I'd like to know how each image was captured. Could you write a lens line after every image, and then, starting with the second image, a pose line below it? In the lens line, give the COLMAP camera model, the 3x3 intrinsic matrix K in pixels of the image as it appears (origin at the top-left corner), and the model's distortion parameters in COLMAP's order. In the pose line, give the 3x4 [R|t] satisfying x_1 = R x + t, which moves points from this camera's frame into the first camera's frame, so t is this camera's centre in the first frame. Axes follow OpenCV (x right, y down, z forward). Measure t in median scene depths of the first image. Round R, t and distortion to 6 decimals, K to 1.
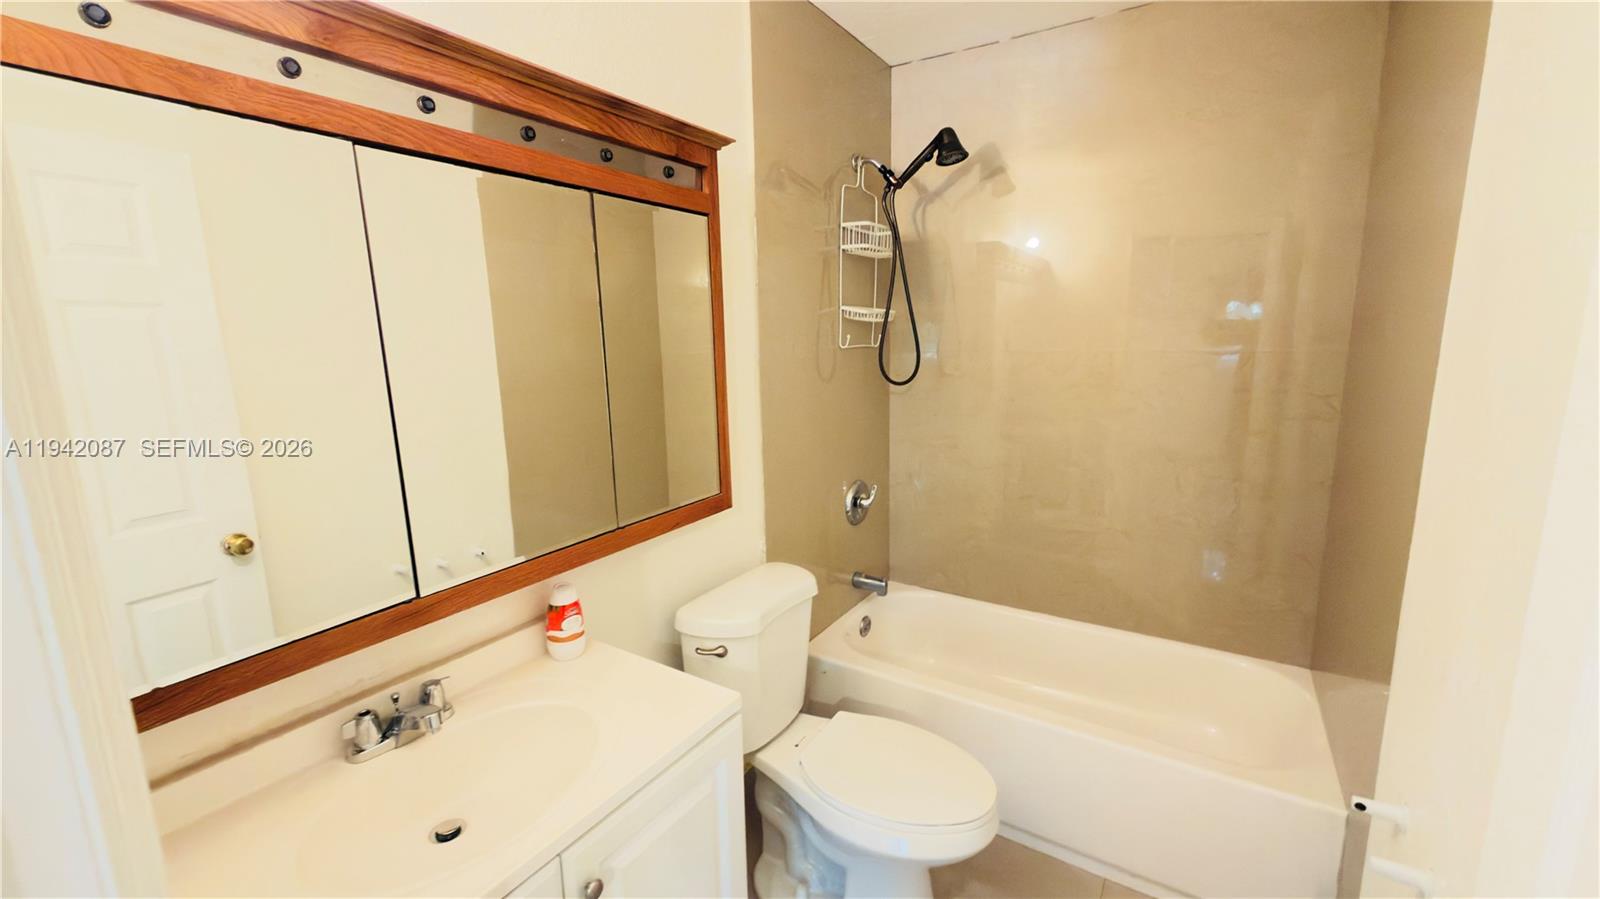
lens RADIAL K [[642.2, 0, 801.2], [0, 642.2, 446.3], [0, 0, 1]] dist [0.003190, -0.000405]
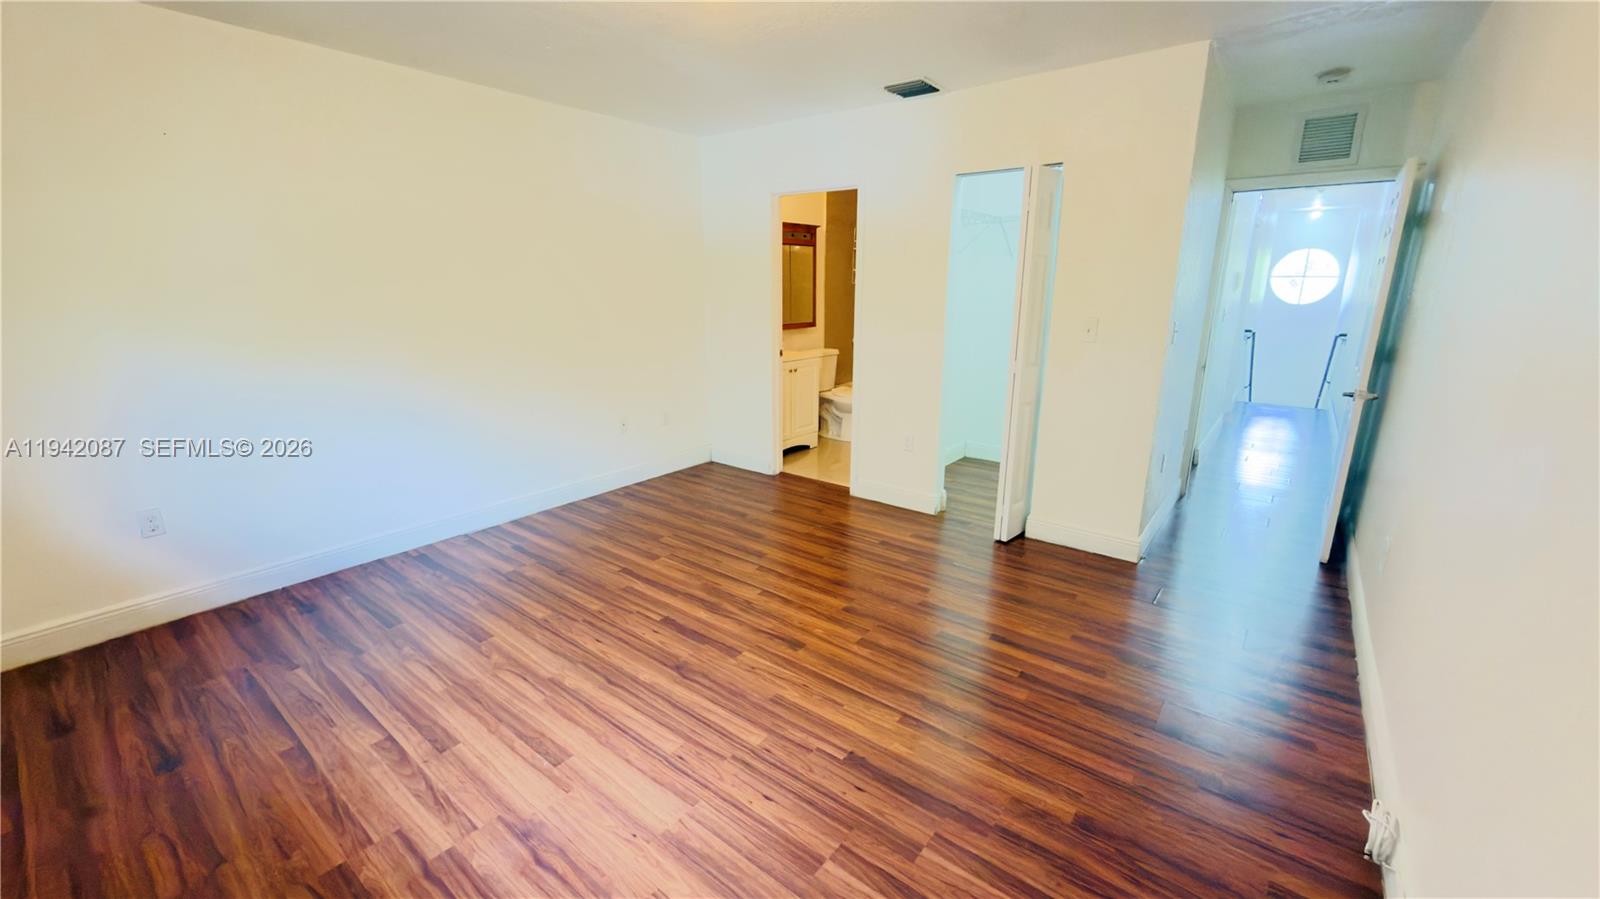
lens RADIAL K [[642.2, 0, 806.8], [0, 642.2, 446.9], [0, 0, 1]] dist [0.003190, -0.000405]
pose [[0.996172, 0.039559, -0.077952, 0.149648], [-0.033496, 0.996421, 0.077608, 0.495609], [0.080743, -0.074700, 0.993932, -2.648383]]
